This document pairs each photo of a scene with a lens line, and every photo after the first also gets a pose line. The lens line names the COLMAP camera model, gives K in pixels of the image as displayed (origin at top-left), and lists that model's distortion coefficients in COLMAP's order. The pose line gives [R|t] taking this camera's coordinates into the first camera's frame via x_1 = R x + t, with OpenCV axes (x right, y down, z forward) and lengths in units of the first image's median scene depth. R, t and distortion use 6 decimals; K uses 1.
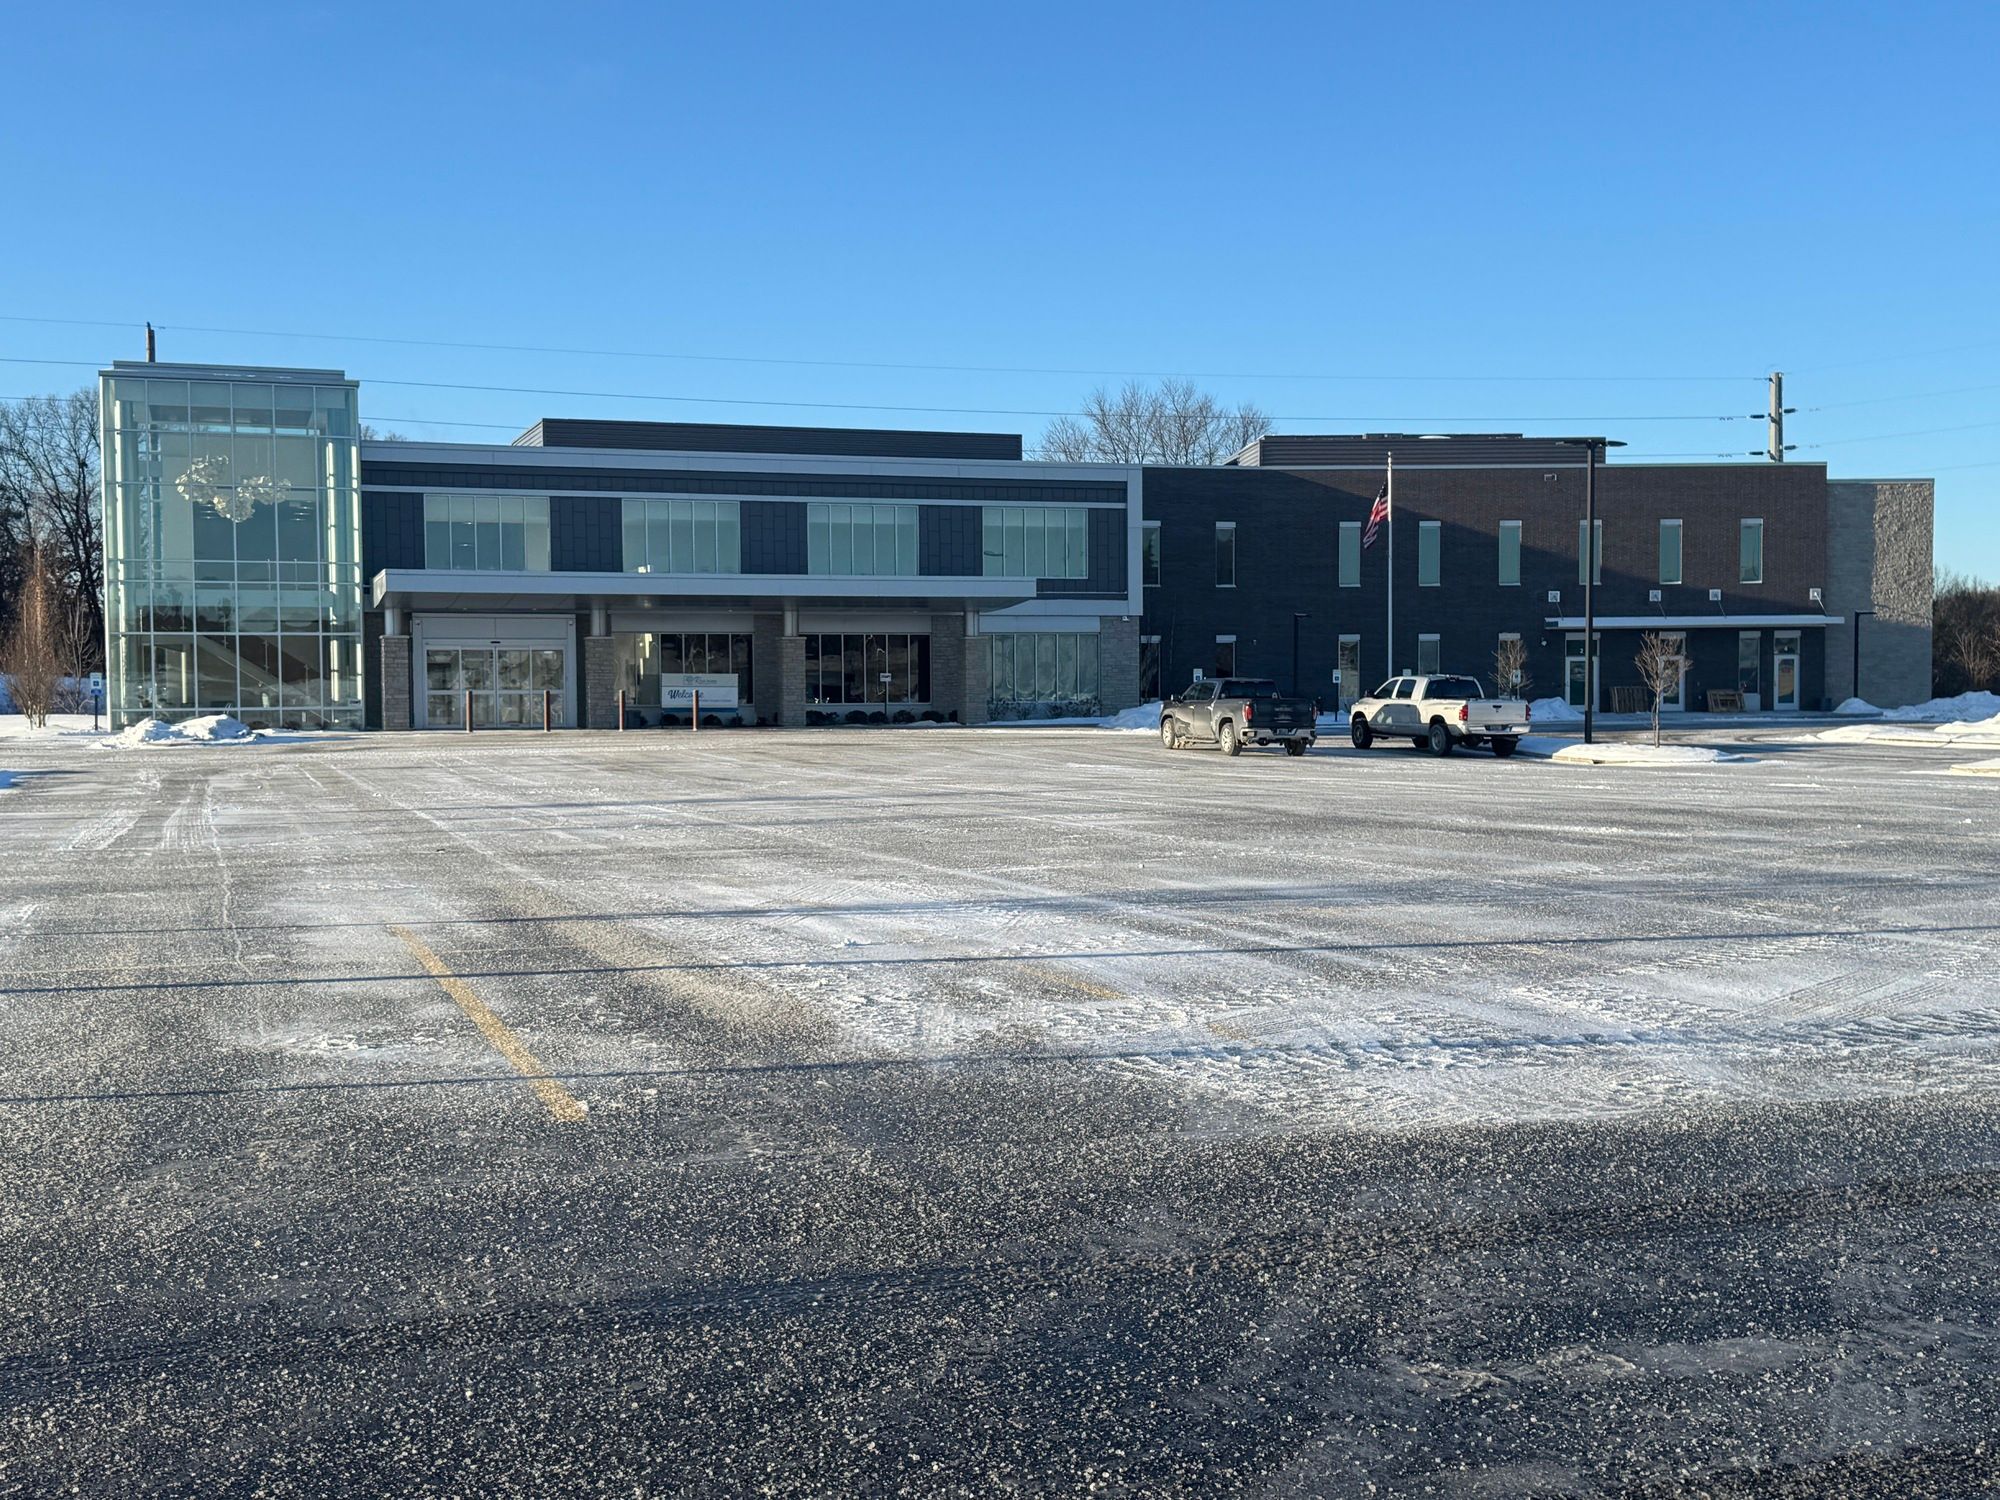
lens RADIAL K [[2344.6, 0, 992.7], [0, 2344.6, 733.7], [0, 0, 1]] dist [0.048896, 0.017933]
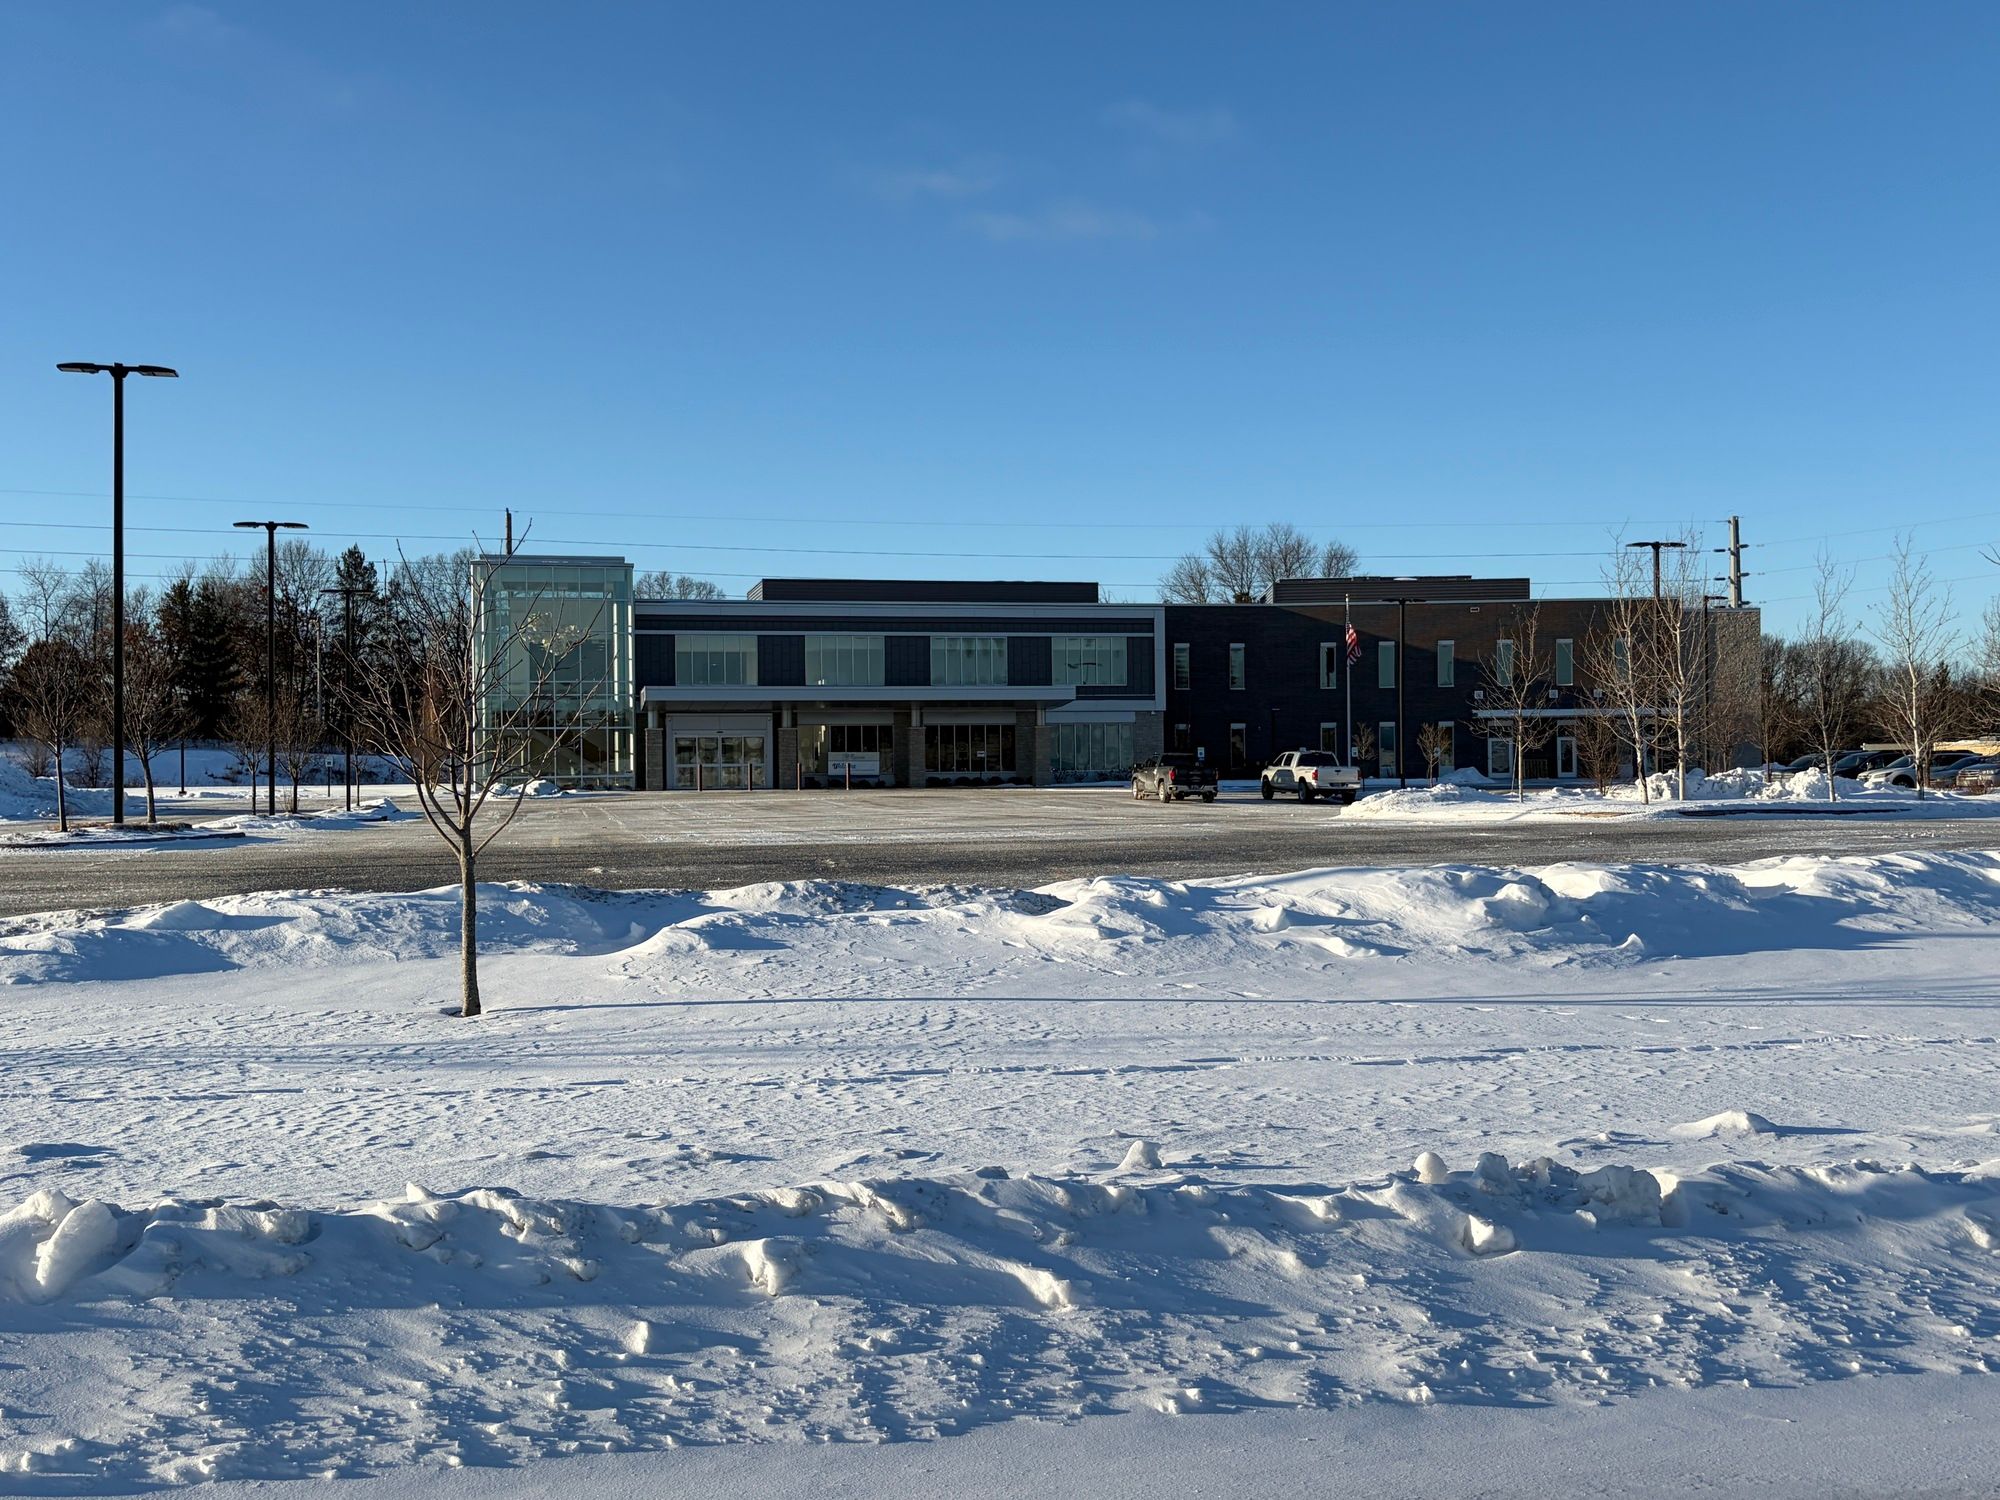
lens RADIAL K [[2044.6, 0, 997.4], [0, 2044.6, 747.9], [0, 0, 1]] dist [0.010542, 0.274853]
pose [[0.993714, -0.004935, -0.111840, 0.147599], [0.001688, 0.999575, -0.029106, 0.012641], [0.111936, 0.028734, 0.993300, -0.374640]]
